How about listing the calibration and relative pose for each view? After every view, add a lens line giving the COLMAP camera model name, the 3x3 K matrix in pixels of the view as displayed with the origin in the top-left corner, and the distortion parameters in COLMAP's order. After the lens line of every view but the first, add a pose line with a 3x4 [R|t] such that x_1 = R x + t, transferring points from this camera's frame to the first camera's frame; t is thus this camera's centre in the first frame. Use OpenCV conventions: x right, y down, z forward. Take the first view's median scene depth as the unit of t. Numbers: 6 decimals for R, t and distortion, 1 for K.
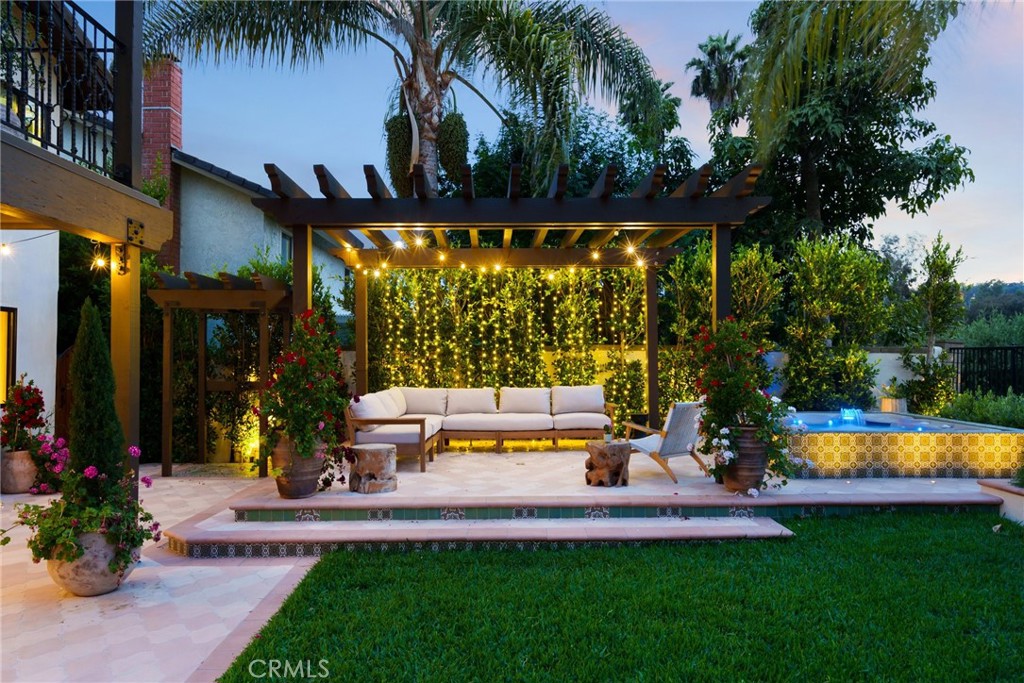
lens RADIAL K [[672.4, 0, 512.0], [0, 672.4, 341.5], [0, 0, 1]] dist [0.005895, 0.001691]
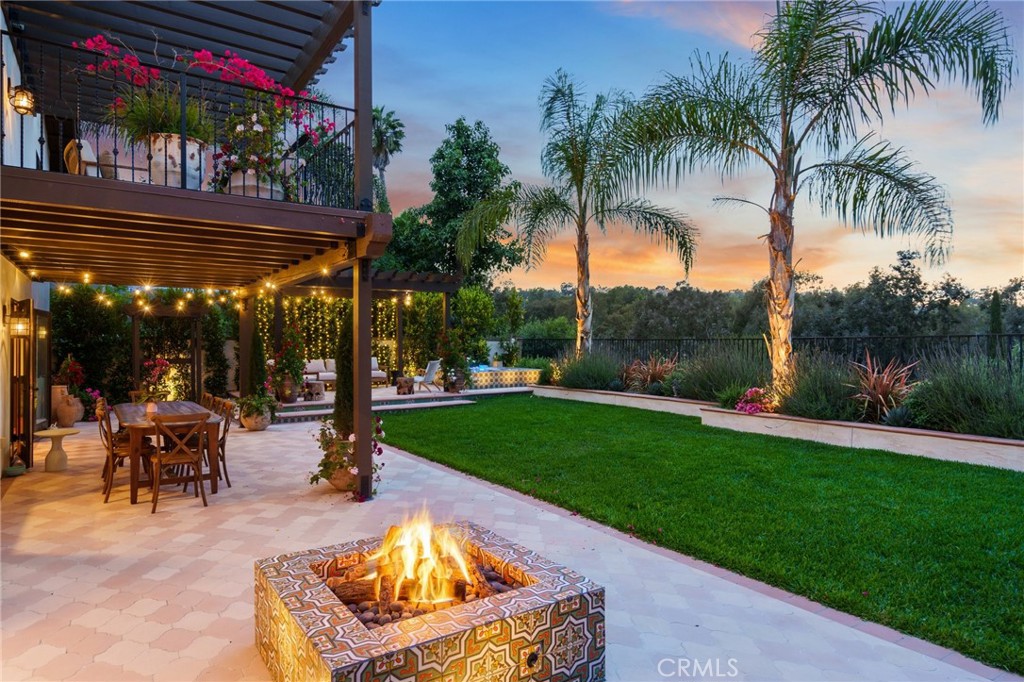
lens RADIAL K [[608.0, 0, 512.0], [0, 608.0, 341.0], [0, 0, 1]] dist [0.002452, 0.000306]
pose [[0.838739, -0.000677, 0.544533, -0.504410], [-0.010375, 0.999798, 0.017223, -0.019426], [-0.544435, -0.020095, 0.838562, -0.739278]]
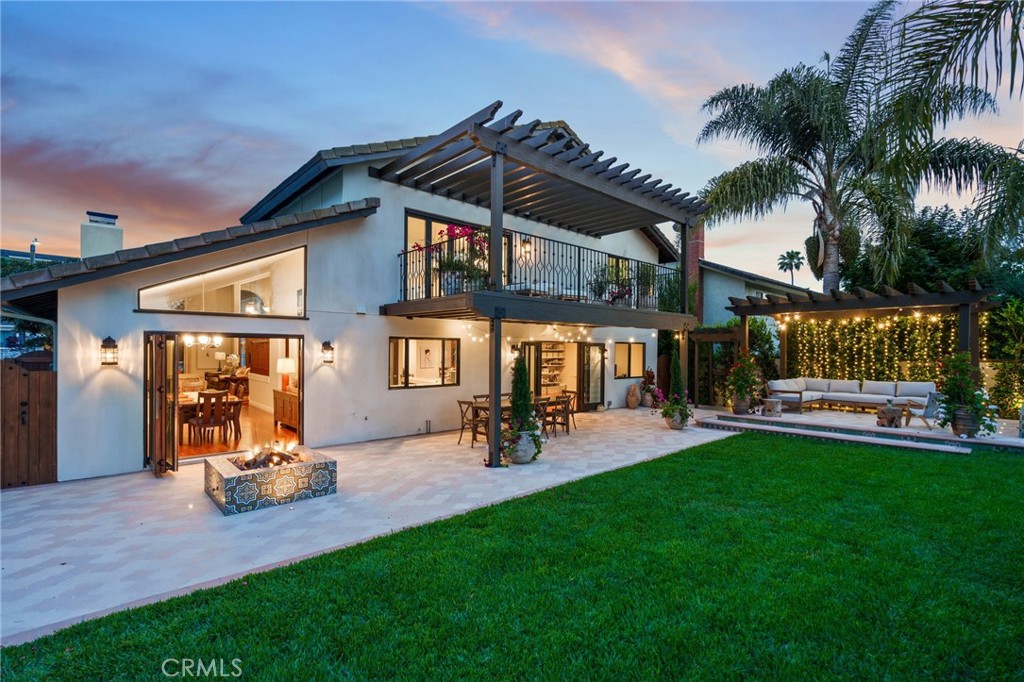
lens RADIAL K [[468.5, 0, 501.2], [0, 468.5, 354.7], [0, 0, 1]] dist [-0.001310, -0.000045]
pose [[0.642067, 0.013634, -0.766527, 0.329232], [0.012834, 0.999511, 0.028529, -0.054035], [0.766541, -0.028155, 0.641578, -0.621596]]
